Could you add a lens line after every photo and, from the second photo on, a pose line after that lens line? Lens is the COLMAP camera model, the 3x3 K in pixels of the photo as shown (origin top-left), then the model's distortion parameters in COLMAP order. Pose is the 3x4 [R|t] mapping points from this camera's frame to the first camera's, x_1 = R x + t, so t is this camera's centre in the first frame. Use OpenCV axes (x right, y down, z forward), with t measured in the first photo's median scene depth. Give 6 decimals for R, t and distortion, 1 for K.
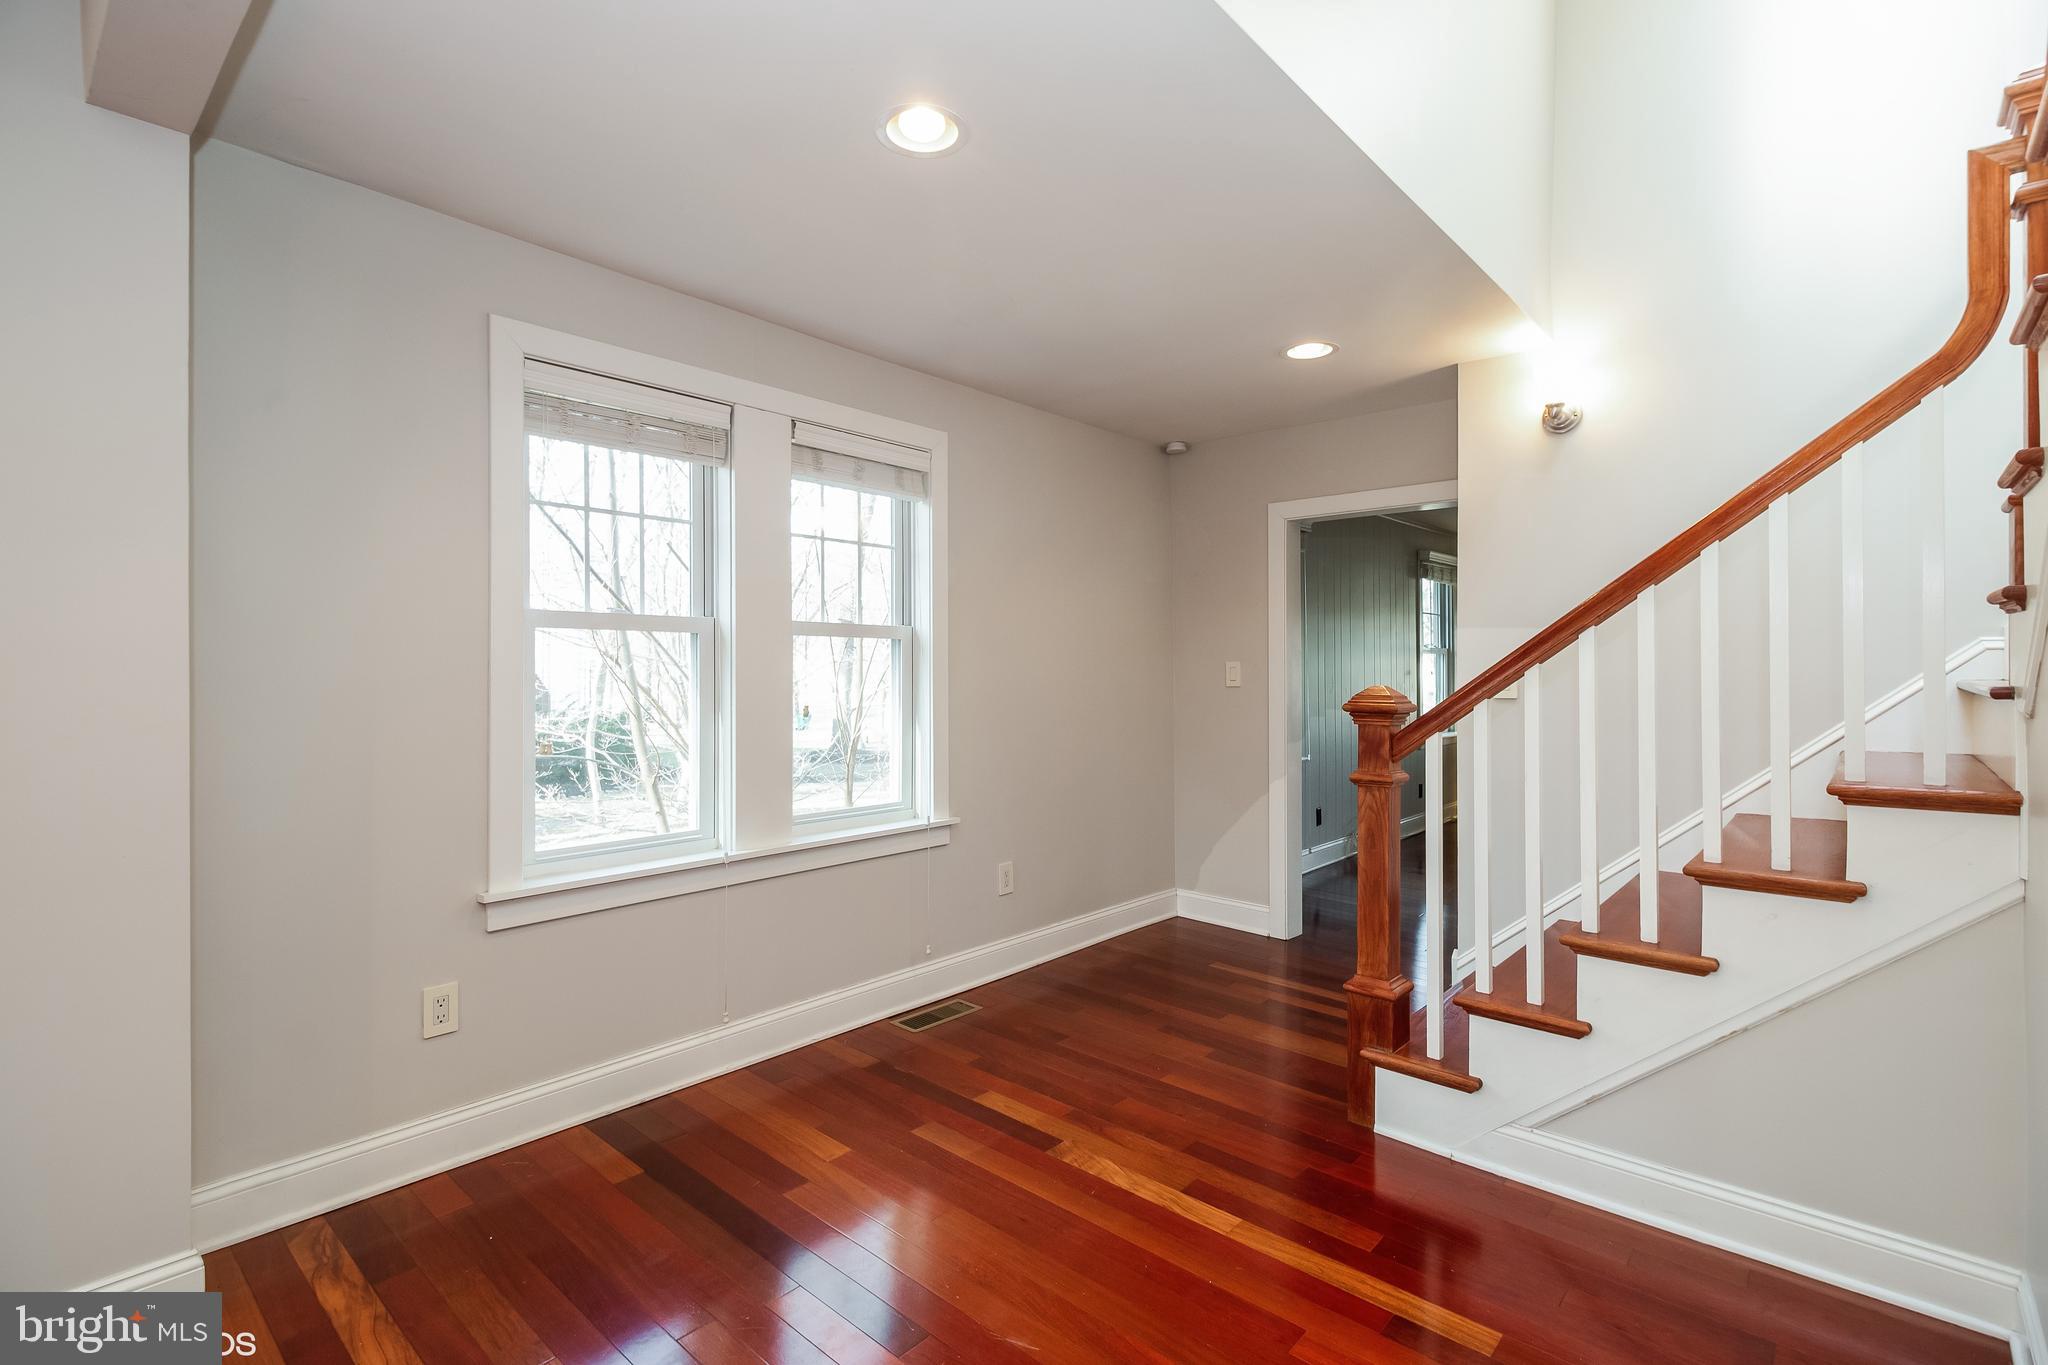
lens RADIAL K [[956.5, 0, 1025.1], [0, 956.5, 659.8], [0, 0, 1]] dist [0.029825, -0.010511]
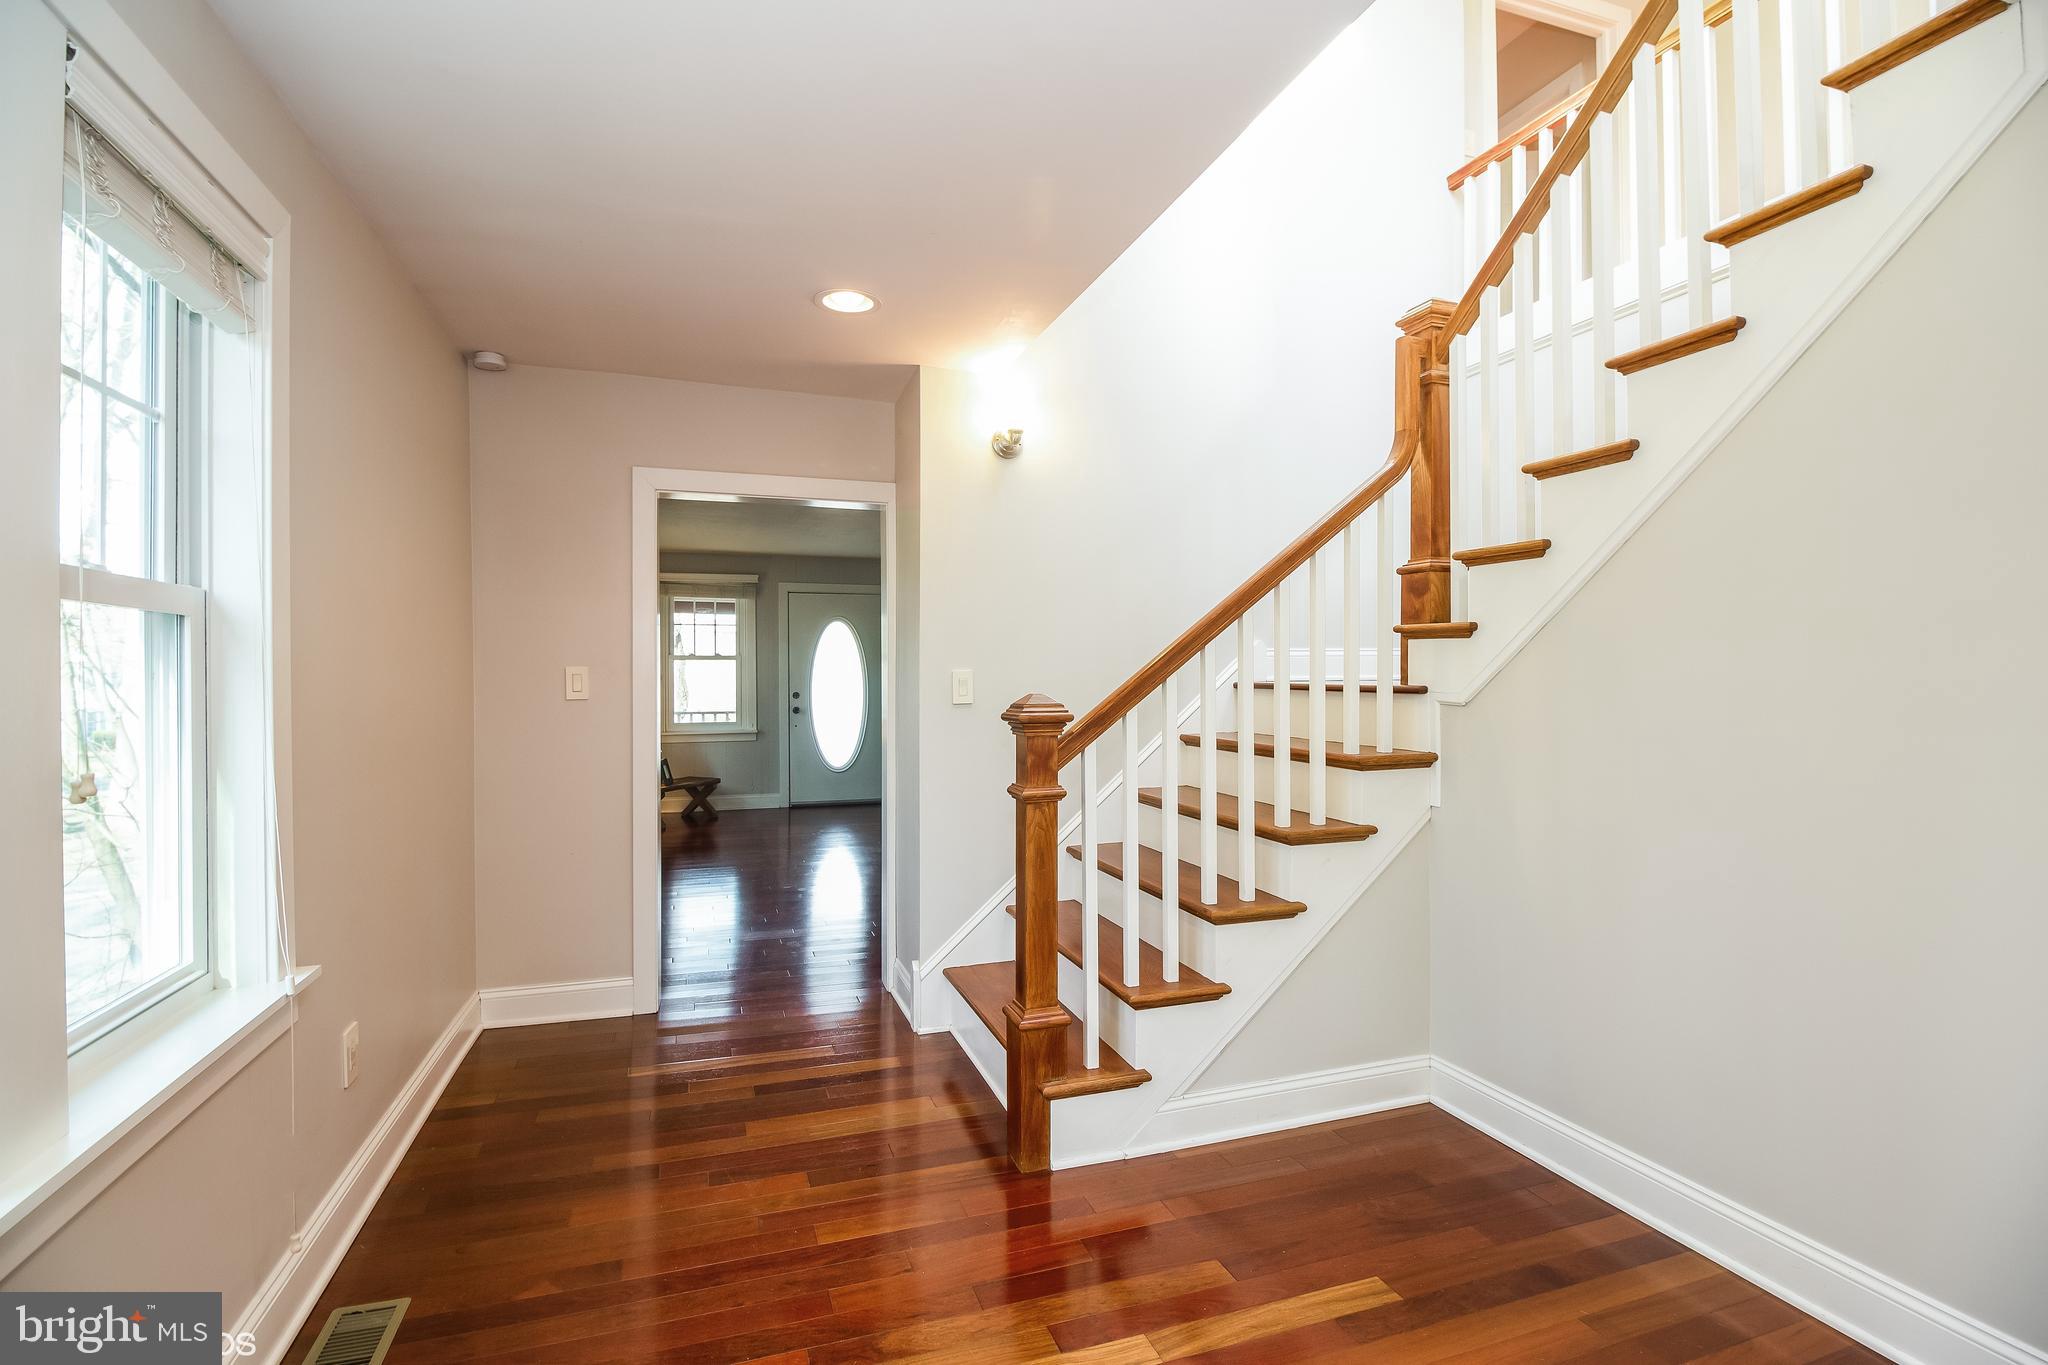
lens RADIAL K [[949.7, 0, 1013.3], [0, 949.7, 660.1], [0, 0, 1]] dist [0.019804, -0.011860]
pose [[0.489667, 0.010489, 0.871846, -0.435852], [-0.007592, 0.999941, -0.007766, 0.000975], [-0.871877, -0.002816, 0.489718, 0.540108]]
